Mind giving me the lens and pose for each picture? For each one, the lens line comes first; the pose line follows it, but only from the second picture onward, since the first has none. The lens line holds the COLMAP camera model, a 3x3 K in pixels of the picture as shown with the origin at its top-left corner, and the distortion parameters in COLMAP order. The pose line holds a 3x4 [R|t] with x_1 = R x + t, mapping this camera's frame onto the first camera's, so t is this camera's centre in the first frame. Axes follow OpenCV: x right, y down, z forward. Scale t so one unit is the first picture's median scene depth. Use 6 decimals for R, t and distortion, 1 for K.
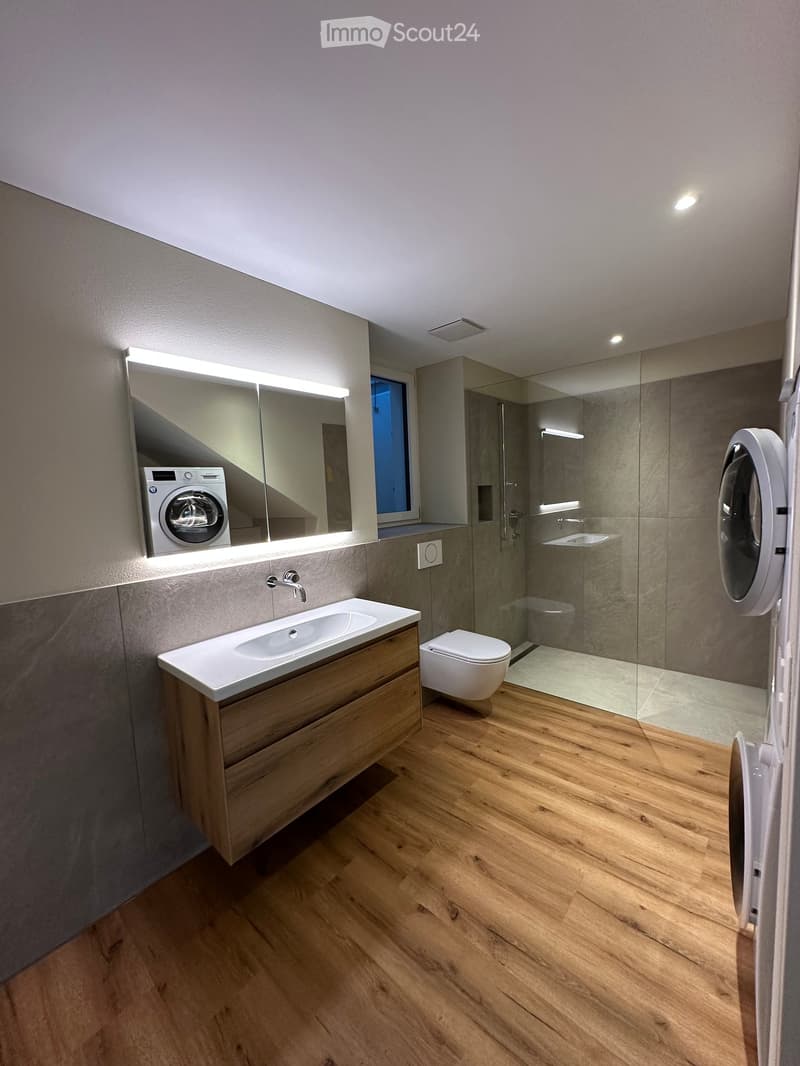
lens RADIAL K [[424.5, 0, 399.0], [0, 424.5, 532.7], [0, 0, 1]] dist [-0.001711, 0.000459]
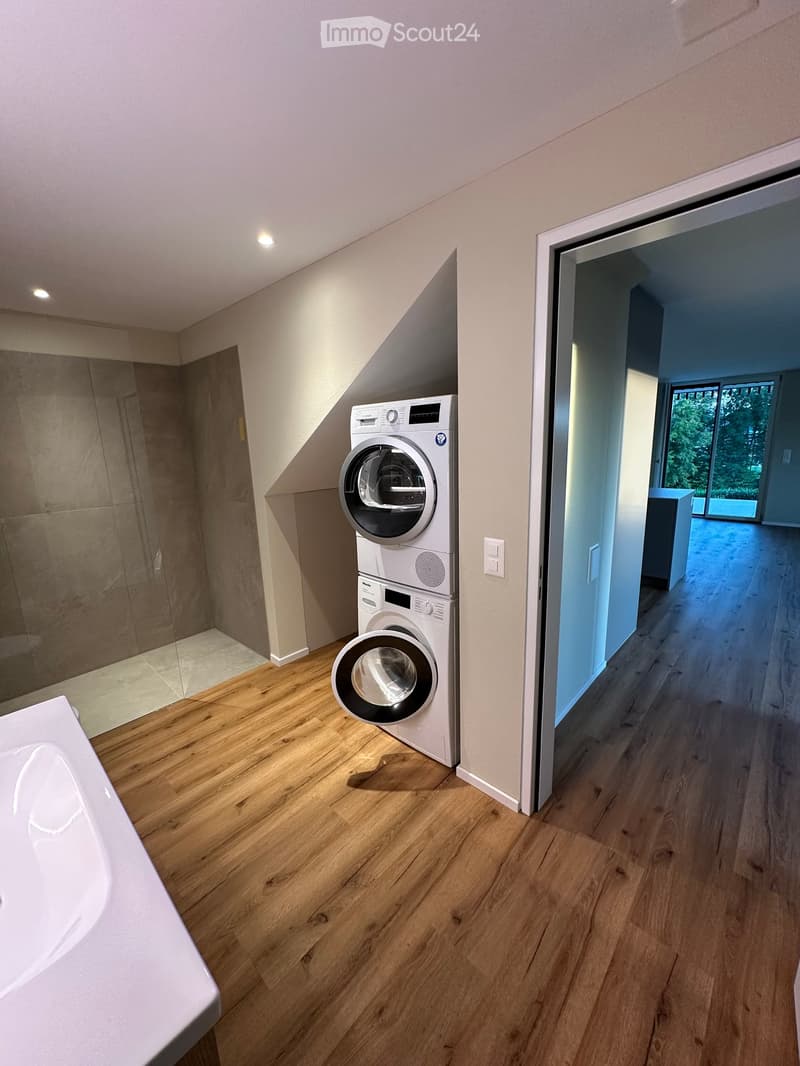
lens RADIAL K [[424.5, 0, 399.0], [0, 424.5, 532.7], [0, 0, 1]] dist [-0.001711, 0.000459]
pose [[0.039781, -0.168247, 0.984942, -0.539558], [0.131068, 0.978084, 0.161782, -0.080099], [-0.990575, 0.122659, 0.060961, 0.528245]]
